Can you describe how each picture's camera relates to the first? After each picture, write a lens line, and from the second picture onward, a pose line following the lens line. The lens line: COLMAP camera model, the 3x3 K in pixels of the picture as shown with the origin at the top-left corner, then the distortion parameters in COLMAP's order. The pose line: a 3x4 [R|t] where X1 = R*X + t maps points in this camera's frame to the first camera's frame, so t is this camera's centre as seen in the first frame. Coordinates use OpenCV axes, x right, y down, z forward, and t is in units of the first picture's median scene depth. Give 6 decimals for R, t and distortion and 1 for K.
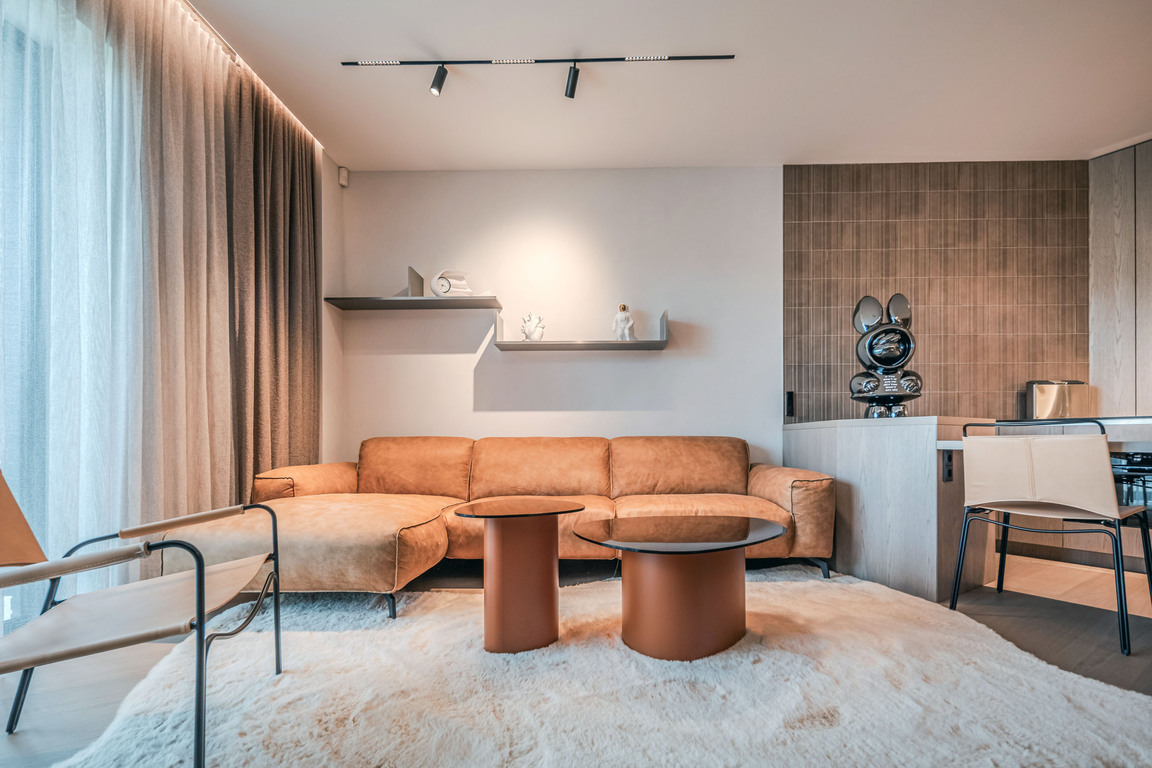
lens RADIAL K [[519.9, 0, 576.2], [0, 519.9, 442.5], [0, 0, 1]] dist [0.000709, -0.000332]
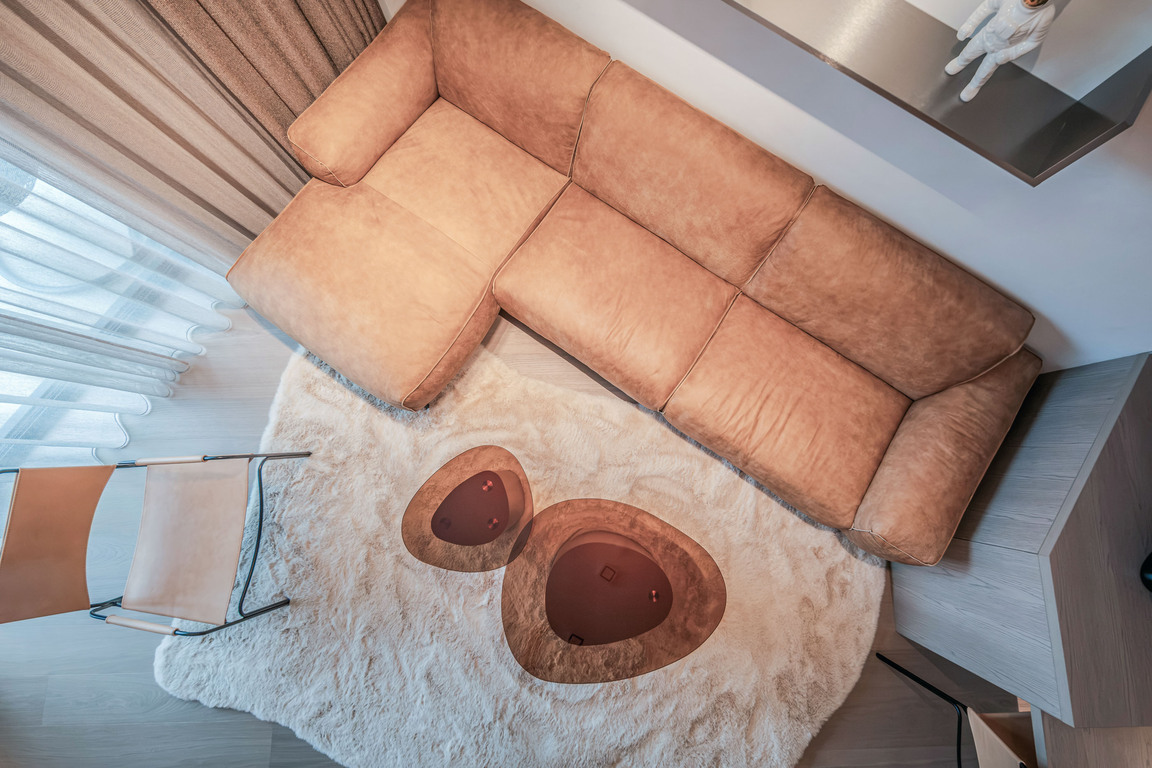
lens RADIAL K [[512.7, 0, 586.6], [0, 512.7, 386.4], [0, 0, 1]] dist [0.001793, 0.000233]
pose [[0.838390, 0.538730, -0.082905, 0.021483], [0.000913, 0.150712, 0.988577, -0.526475], [0.545071, -0.828889, 0.125864, 0.682318]]
